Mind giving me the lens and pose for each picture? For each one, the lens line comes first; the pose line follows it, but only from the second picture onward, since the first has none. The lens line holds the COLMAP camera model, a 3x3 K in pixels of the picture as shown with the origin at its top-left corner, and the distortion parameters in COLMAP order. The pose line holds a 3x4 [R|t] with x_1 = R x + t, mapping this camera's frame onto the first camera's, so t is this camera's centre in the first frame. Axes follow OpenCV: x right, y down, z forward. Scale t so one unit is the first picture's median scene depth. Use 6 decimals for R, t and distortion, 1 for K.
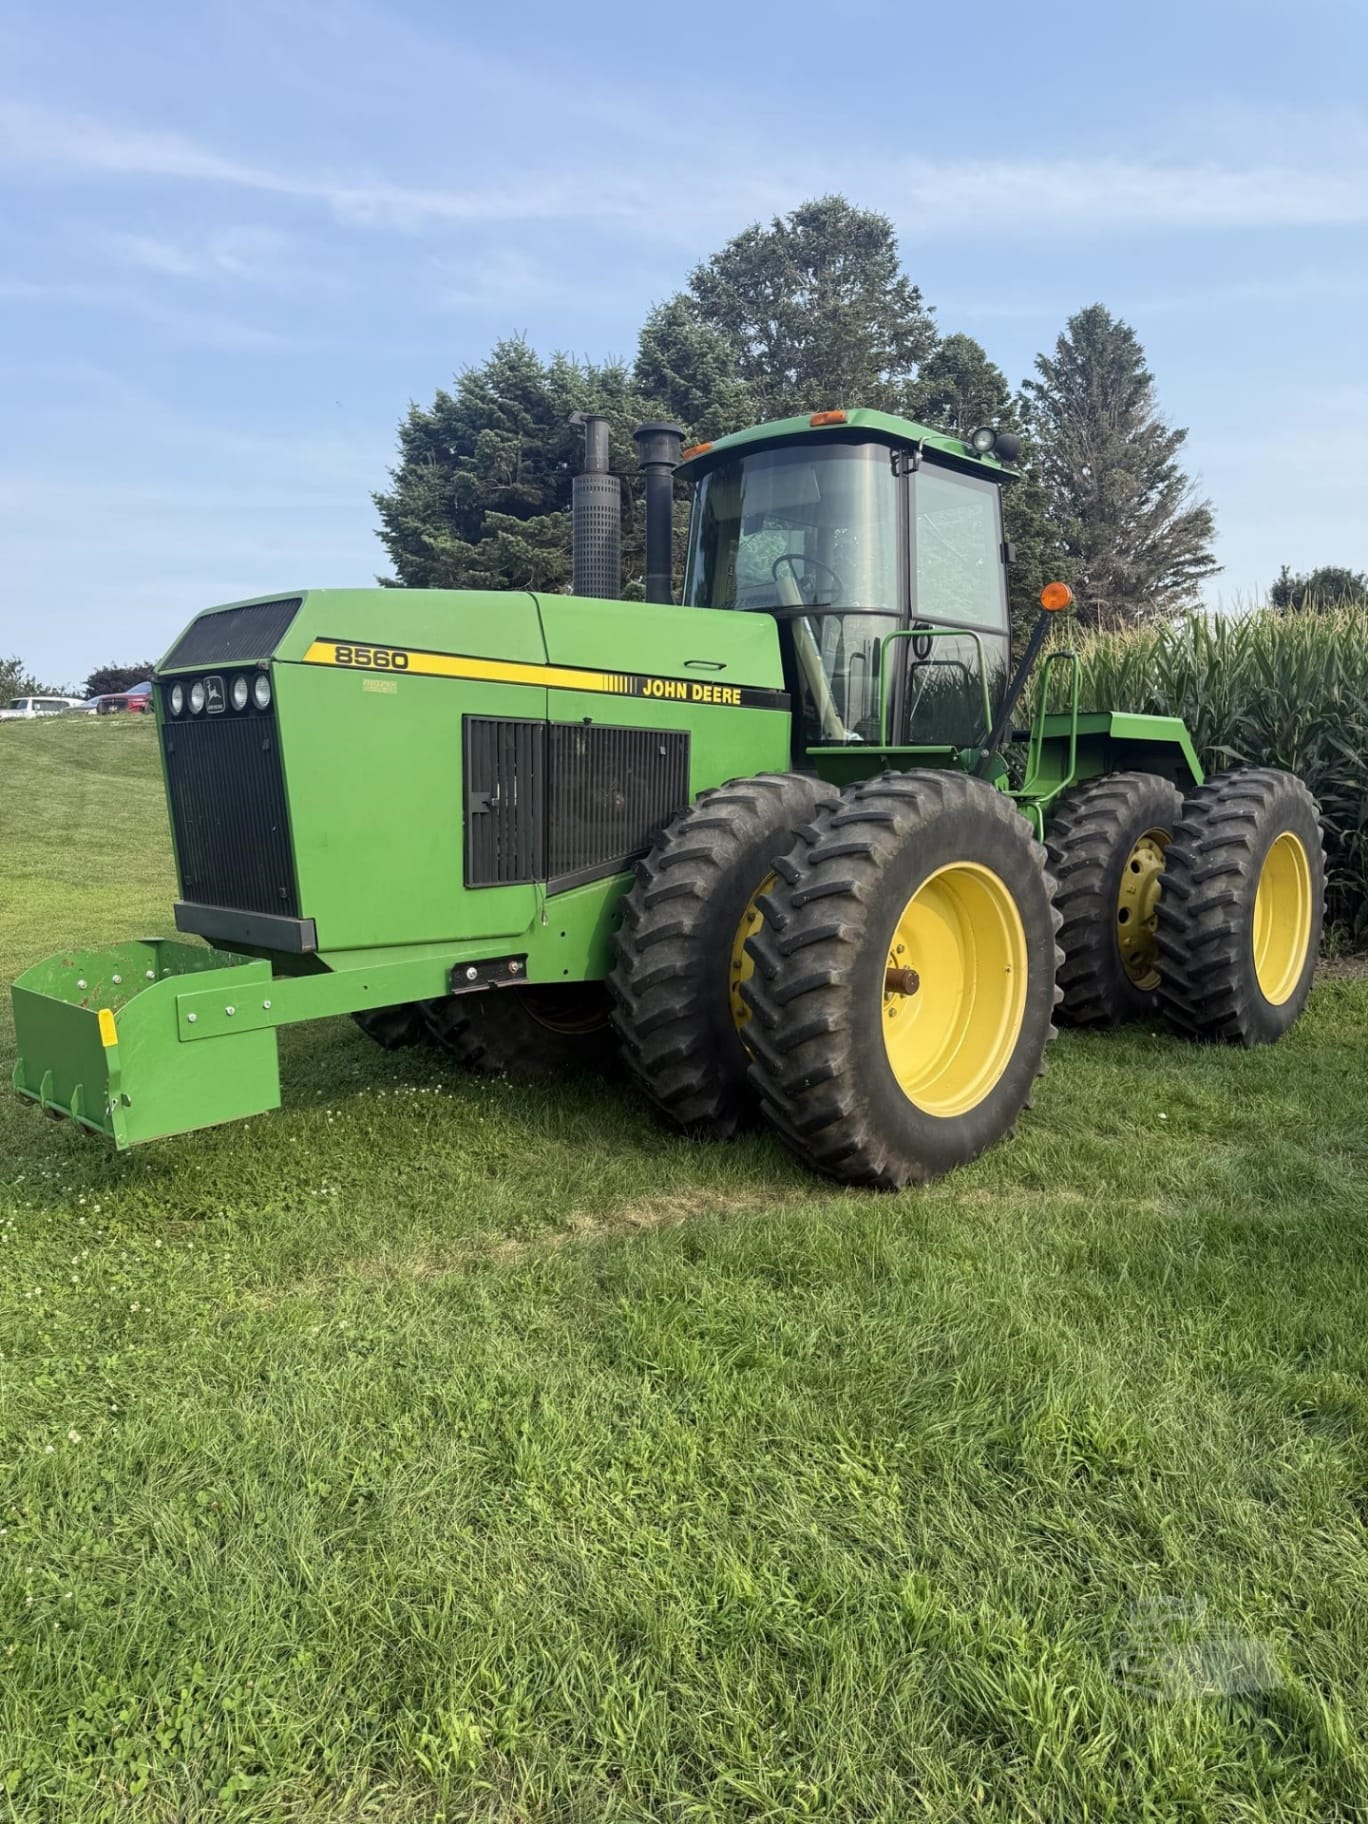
lens RADIAL K [[1256.8, 0, 688.5], [0, 1256.8, 908.2], [0, 0, 1]] dist [0.153228, -0.301615]
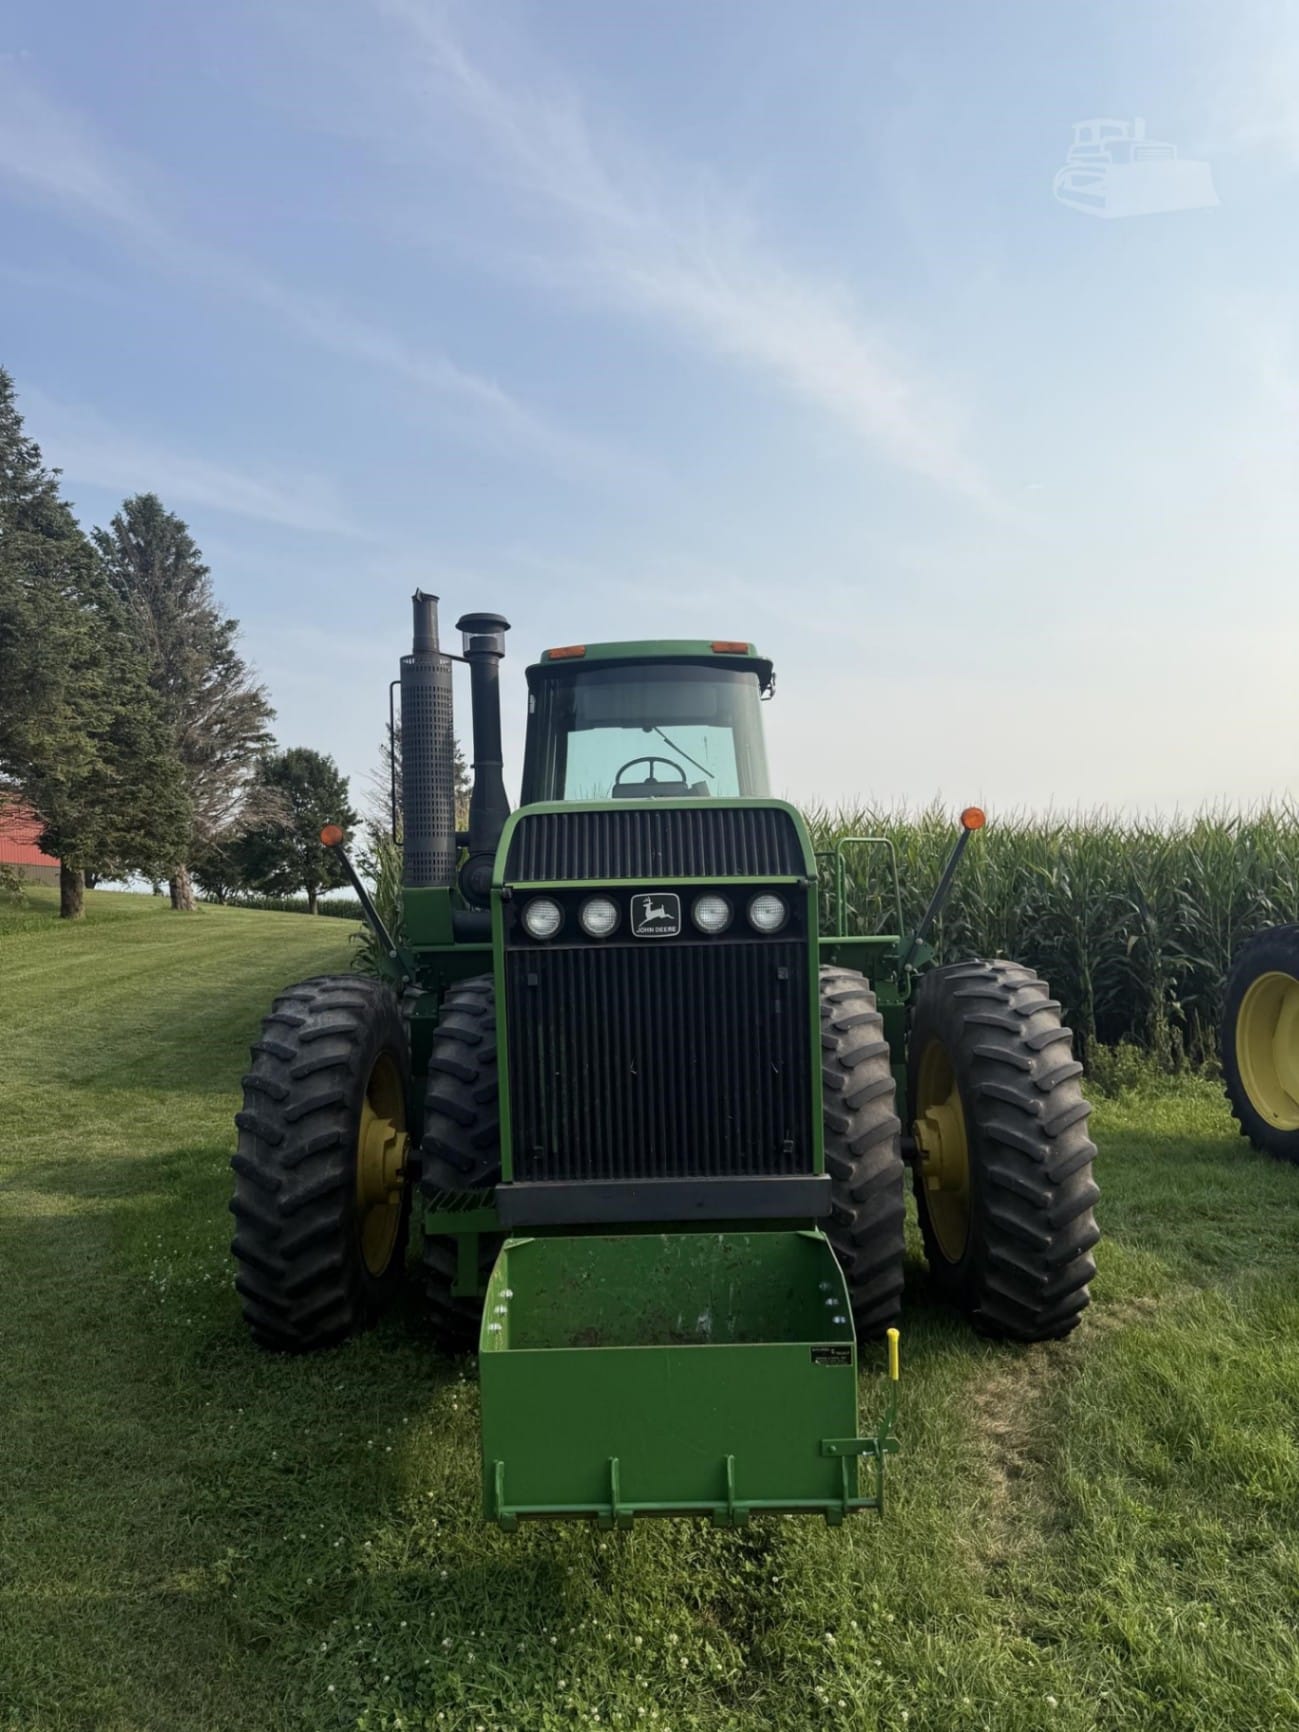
lens RADIAL K [[1199.3, 0, 644.3], [0, 1199.3, 863.4], [0, 0, 1]] dist [0.146956, -0.293347]
pose [[0.712383, 0.009565, 0.701726, -0.681874], [0.098863, 0.988568, -0.113840, -0.082986], [-0.694793, 0.150472, 0.703293, 0.335939]]
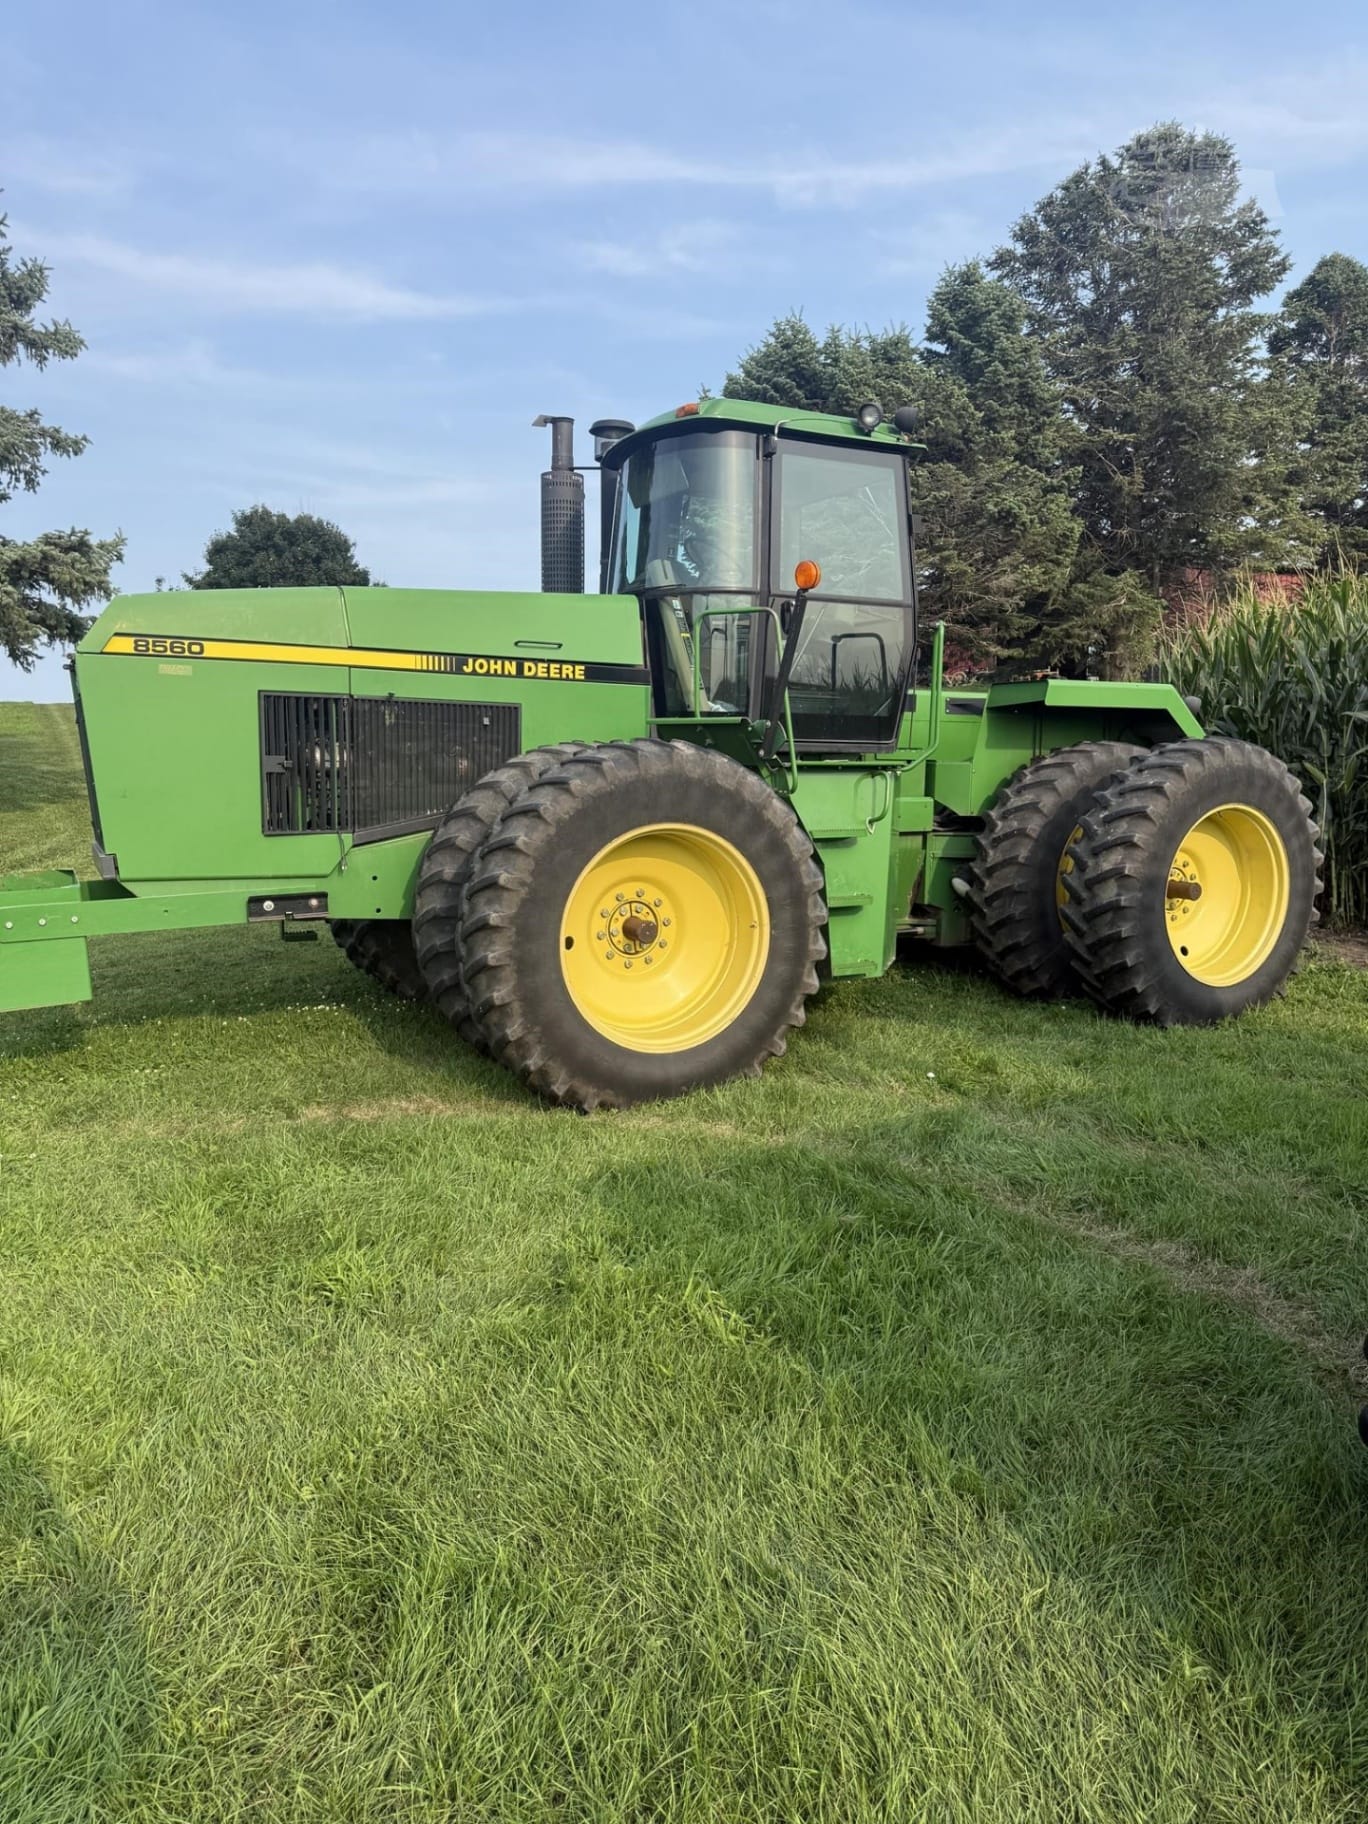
lens RADIAL K [[1269.2, 0, 713.1], [0, 1269.2, 905.4], [0, 0, 1]] dist [0.090696, -0.108299]
pose [[0.954519, 0.040143, -0.295436, 0.465891], [-0.033812, 0.999077, 0.026509, 0.003366], [0.296227, -0.015314, 0.954995, -0.036447]]
